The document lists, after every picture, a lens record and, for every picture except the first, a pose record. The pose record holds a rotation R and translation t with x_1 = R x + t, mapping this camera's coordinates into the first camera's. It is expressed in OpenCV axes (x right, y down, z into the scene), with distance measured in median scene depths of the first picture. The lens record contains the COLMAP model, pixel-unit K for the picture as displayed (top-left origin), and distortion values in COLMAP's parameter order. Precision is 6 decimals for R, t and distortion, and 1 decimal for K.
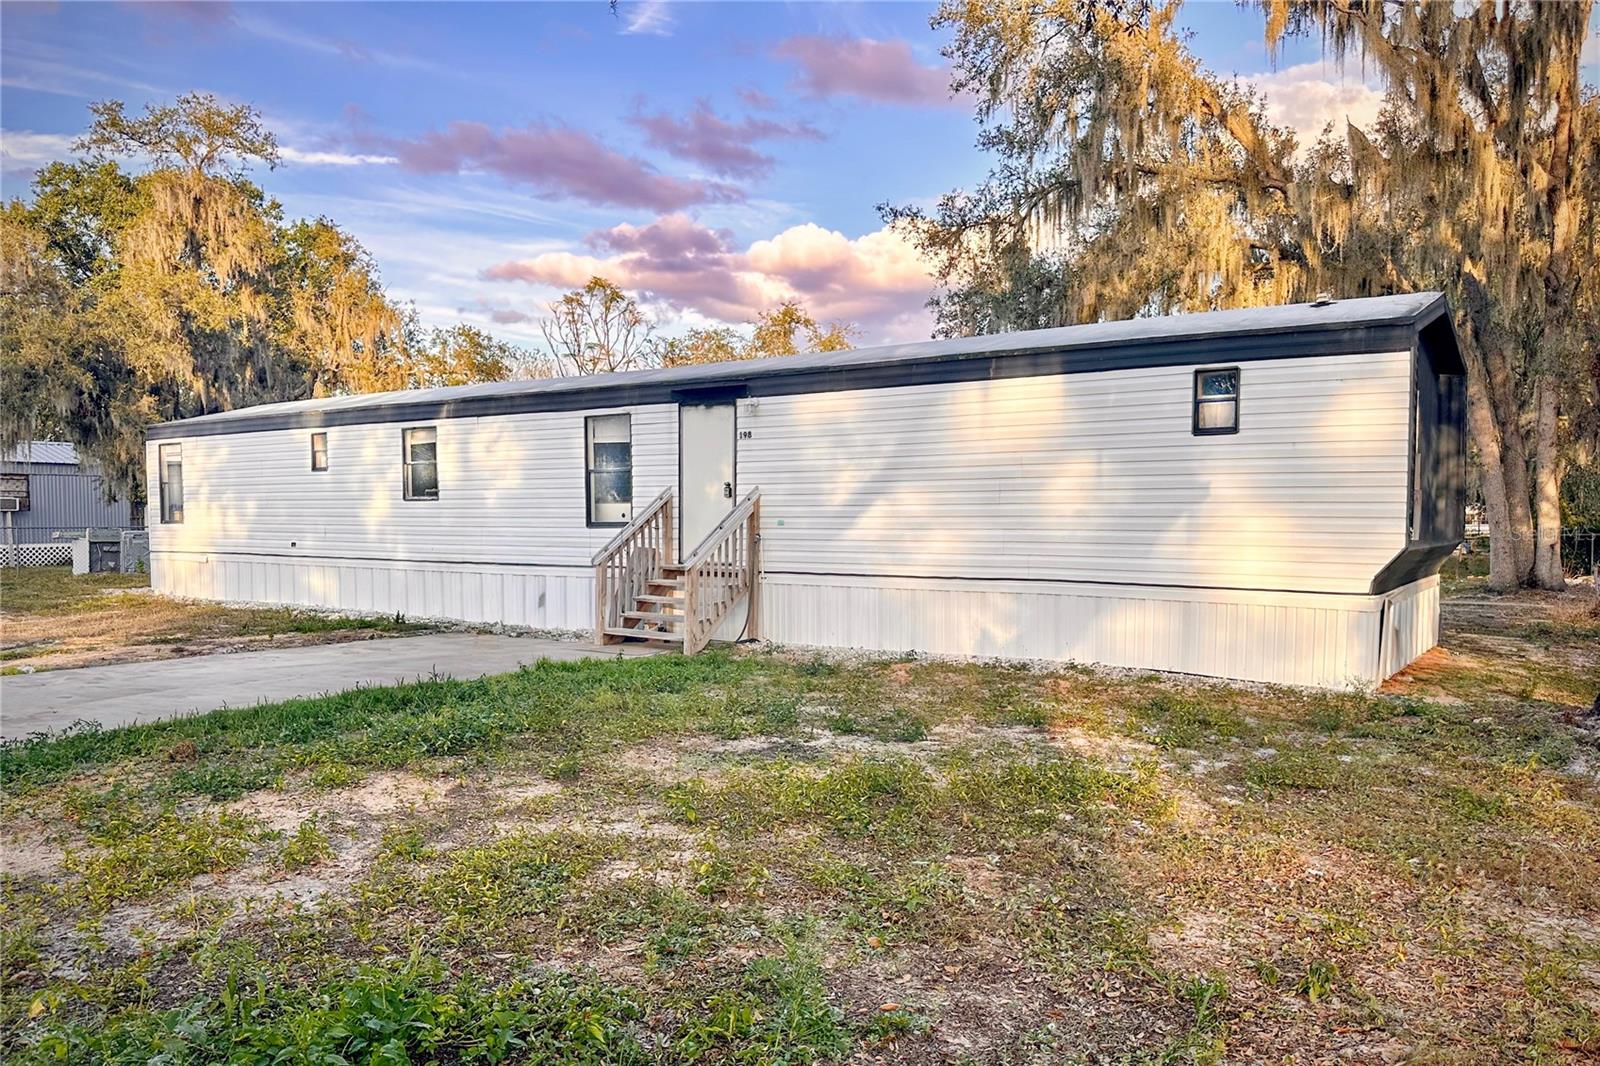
lens RADIAL K [[1124.8, 0, 800.0], [0, 1124.8, 533.0], [0, 0, 1]] dist [0.035146, -0.034305]
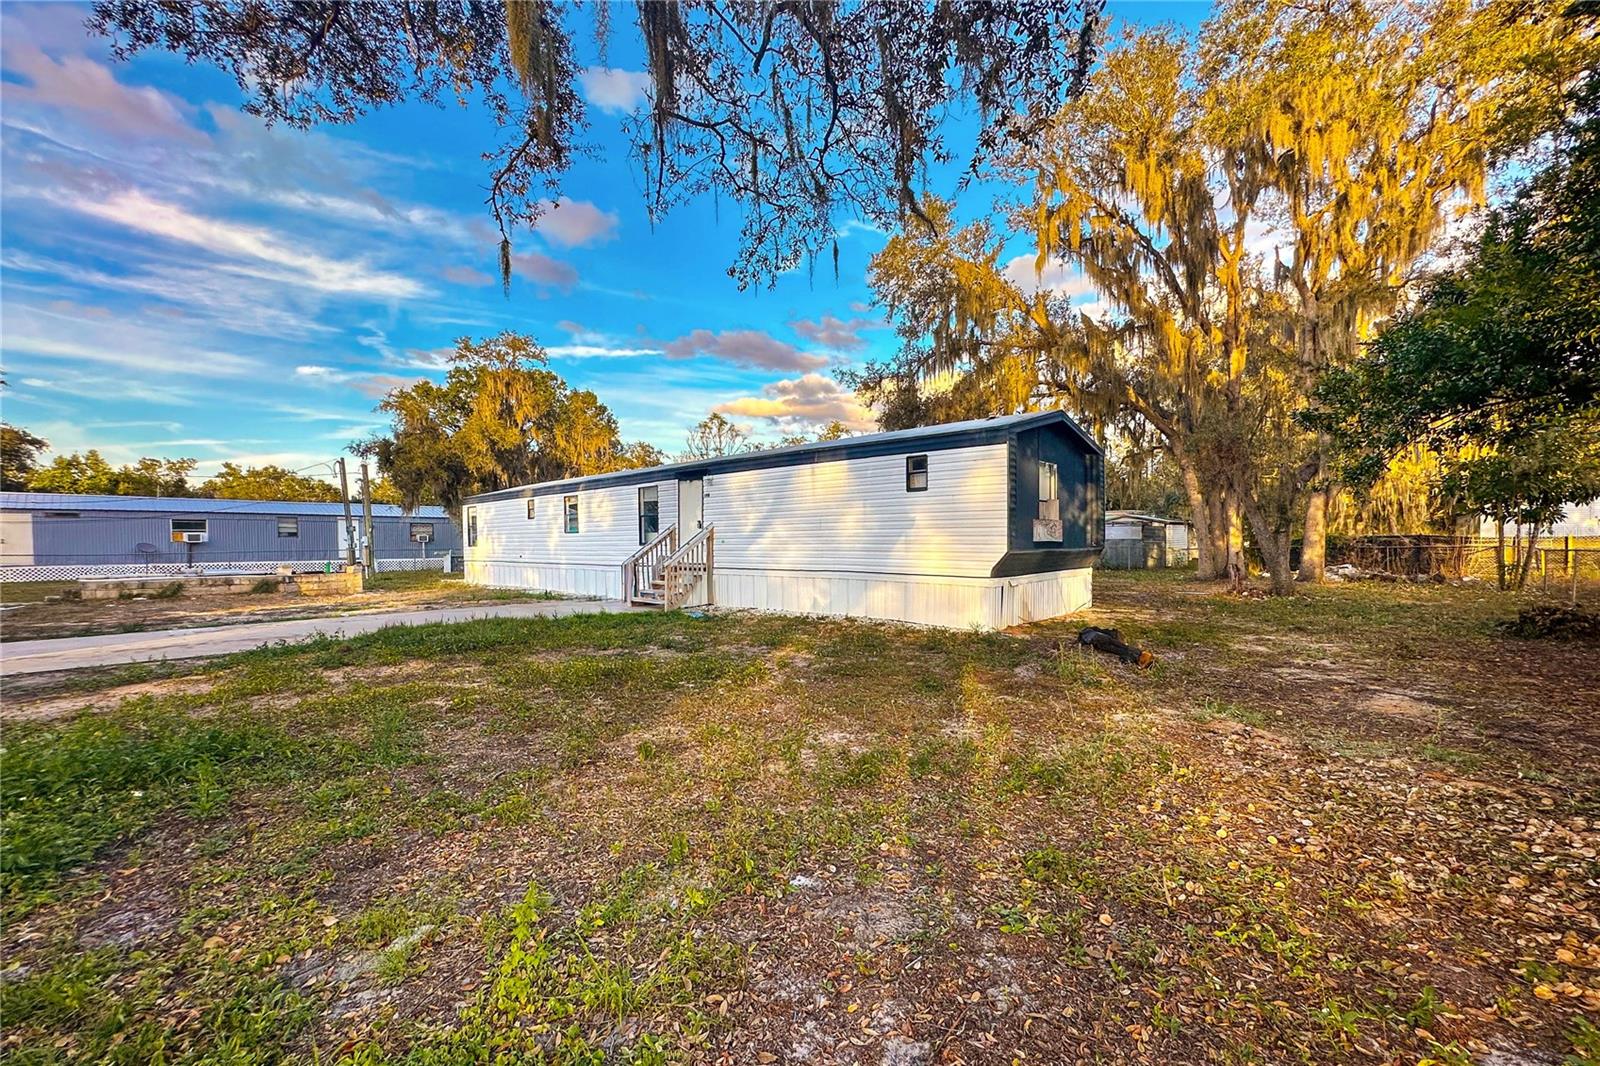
lens RADIAL K [[639.3, 0, 800.0], [0, 639.3, 533.0], [0, 0, 1]] dist [-0.000415, 0.000024]
pose [[0.989685, -0.011422, -0.142803, 0.177499], [0.007289, 0.999540, -0.029432, 0.005131], [0.143074, 0.028088, 0.989313, -0.029648]]
